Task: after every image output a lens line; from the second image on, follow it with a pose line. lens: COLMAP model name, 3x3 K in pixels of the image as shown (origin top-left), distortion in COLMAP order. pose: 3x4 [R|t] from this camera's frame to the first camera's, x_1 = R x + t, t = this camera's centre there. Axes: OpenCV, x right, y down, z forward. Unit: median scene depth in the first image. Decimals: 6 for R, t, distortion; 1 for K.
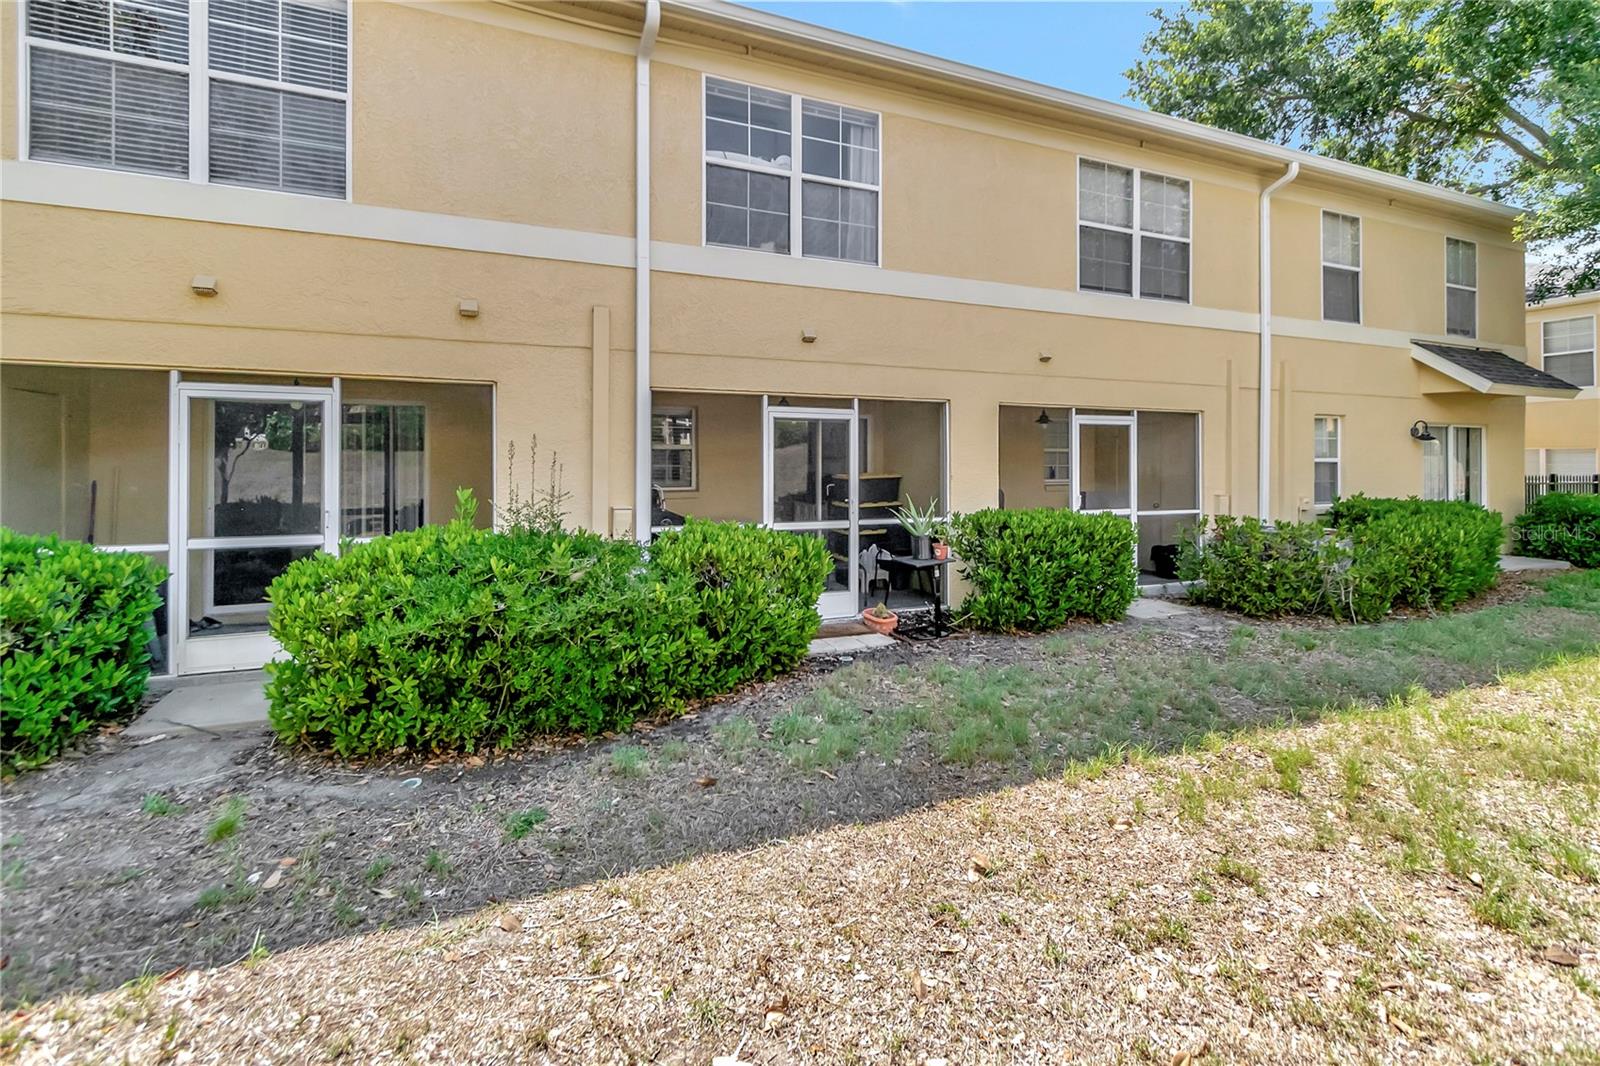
lens RADIAL K [[754.1, 0, 802.2], [0, 754.1, 489.2], [0, 0, 1]] dist [0.002550, 0.000260]
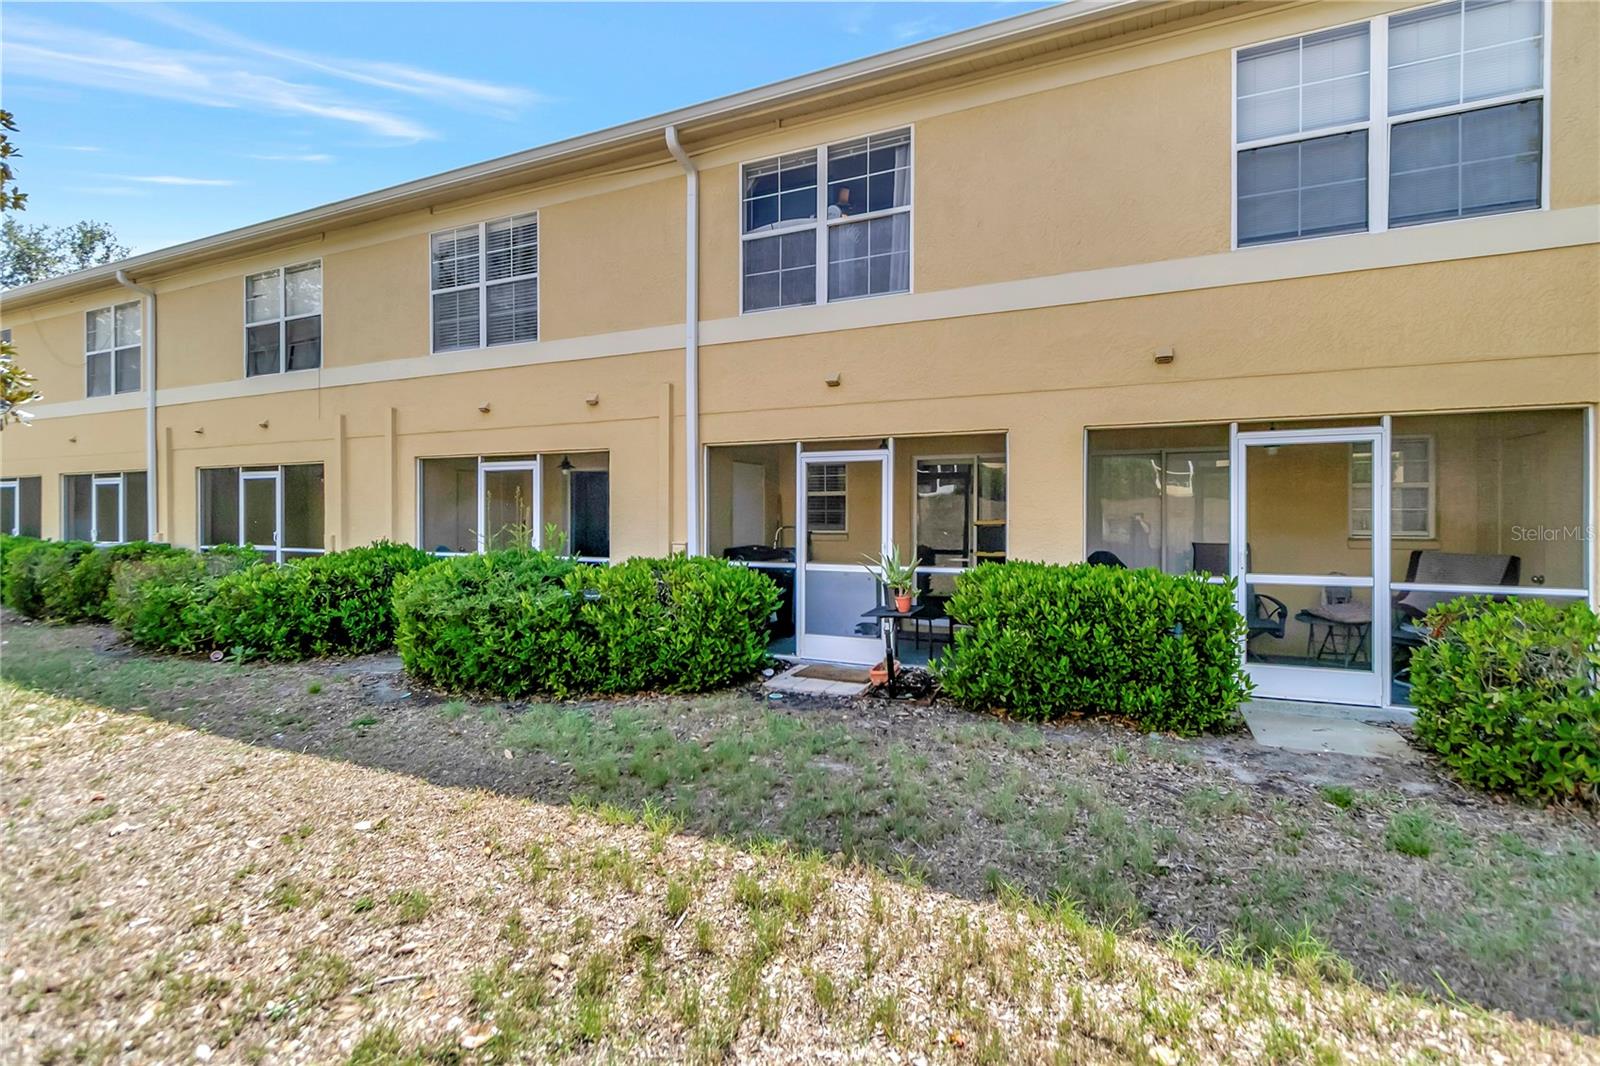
lens RADIAL K [[732.1, 0, 810.0], [0, 732.1, 543.5], [0, 0, 1]] dist [0.002102, -0.000304]
pose [[0.659511, 0.033569, -0.750945, 0.745301], [-0.020141, 0.999433, 0.026988, -0.010185], [0.751425, -0.002674, 0.659813, 0.332852]]
